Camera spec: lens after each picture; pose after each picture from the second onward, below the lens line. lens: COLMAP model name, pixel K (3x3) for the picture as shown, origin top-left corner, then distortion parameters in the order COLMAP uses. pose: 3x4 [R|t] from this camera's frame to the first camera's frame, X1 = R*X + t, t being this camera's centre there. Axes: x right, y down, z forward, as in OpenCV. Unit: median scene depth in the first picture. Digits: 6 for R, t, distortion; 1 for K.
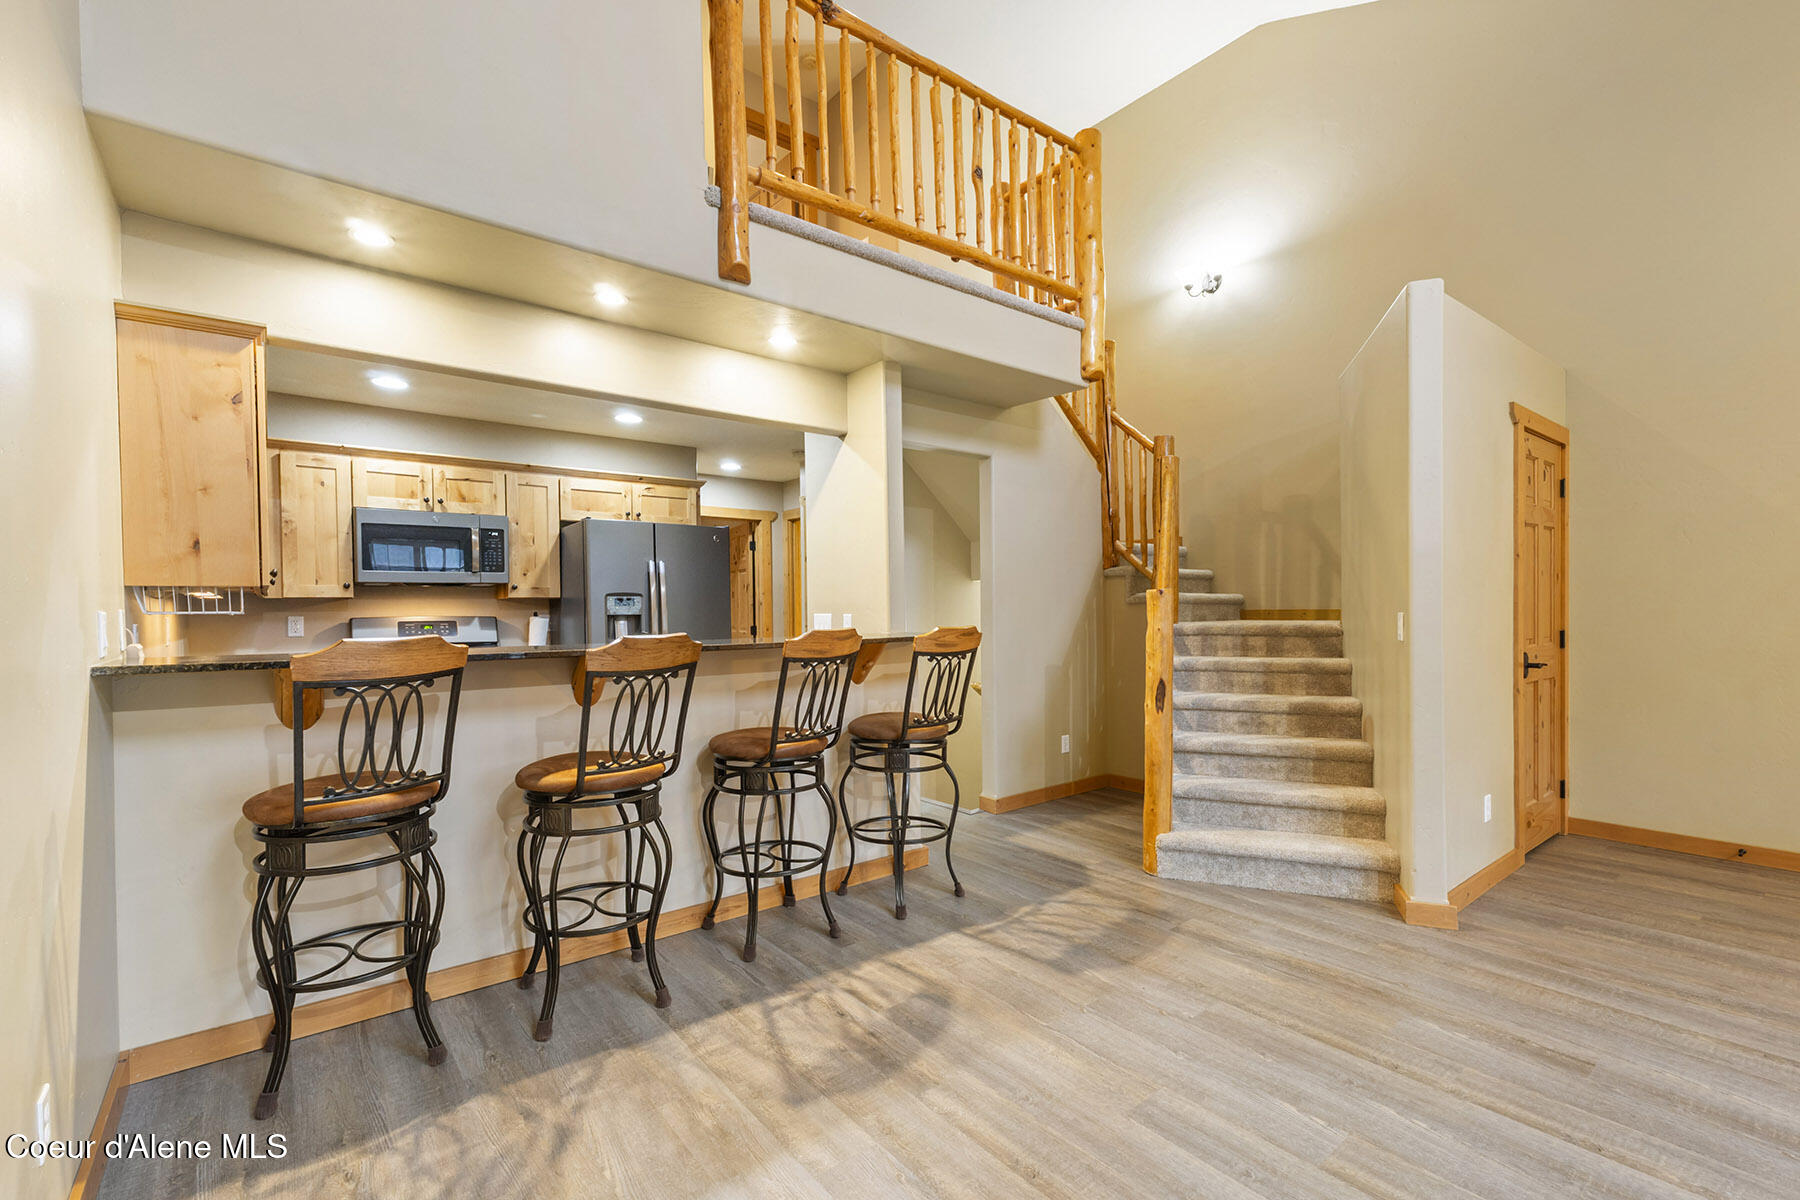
lens RADIAL K [[768.1, 0, 895.4], [0, 768.1, 622.9], [0, 0, 1]] dist [0.003123, 0.000823]
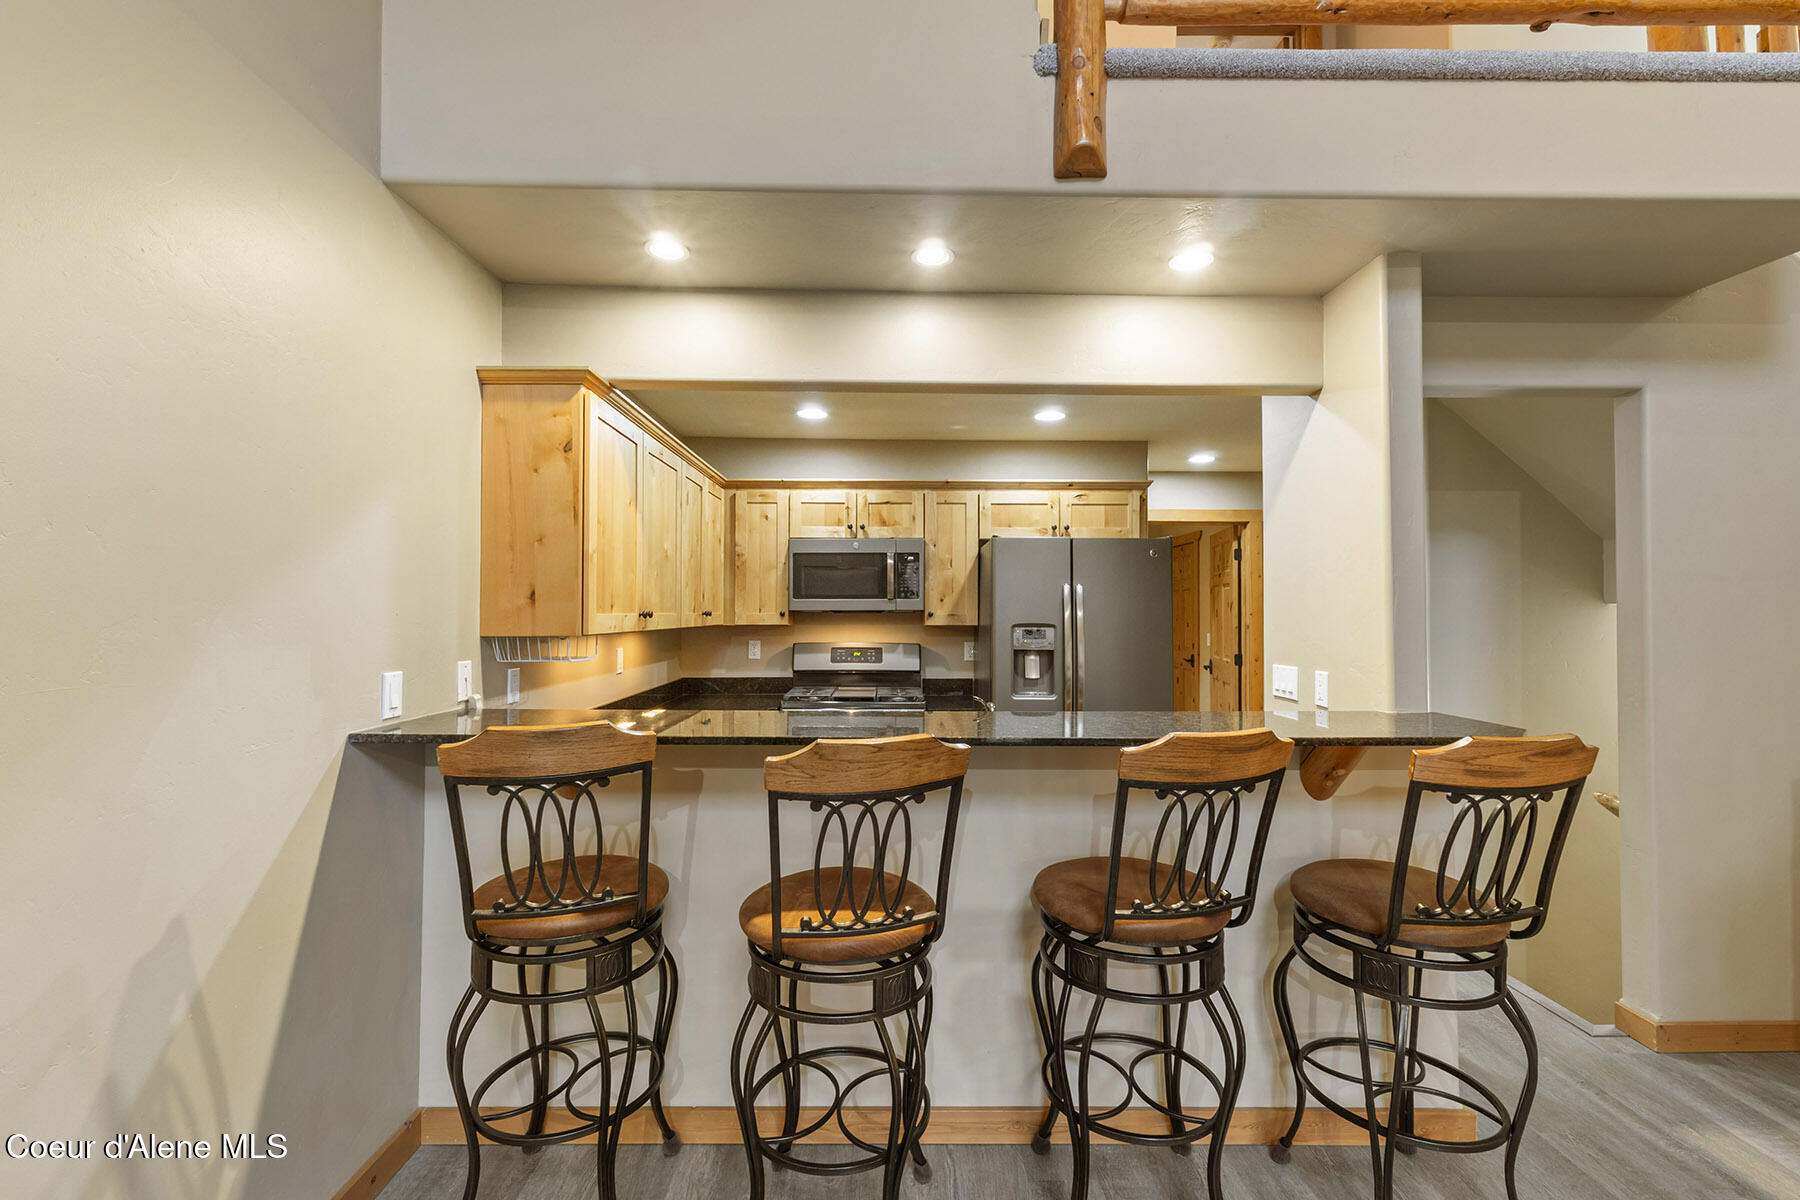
lens RADIAL K [[769.5, 0, 897.2], [0, 769.5, 601.1], [0, 0, 1]] dist [0.004794, -0.000121]
pose [[0.789506, 0.003793, -0.613731, 0.053157], [-0.023060, 0.999458, -0.023488, -0.048268], [0.613310, 0.032697, 0.789166, 0.295478]]
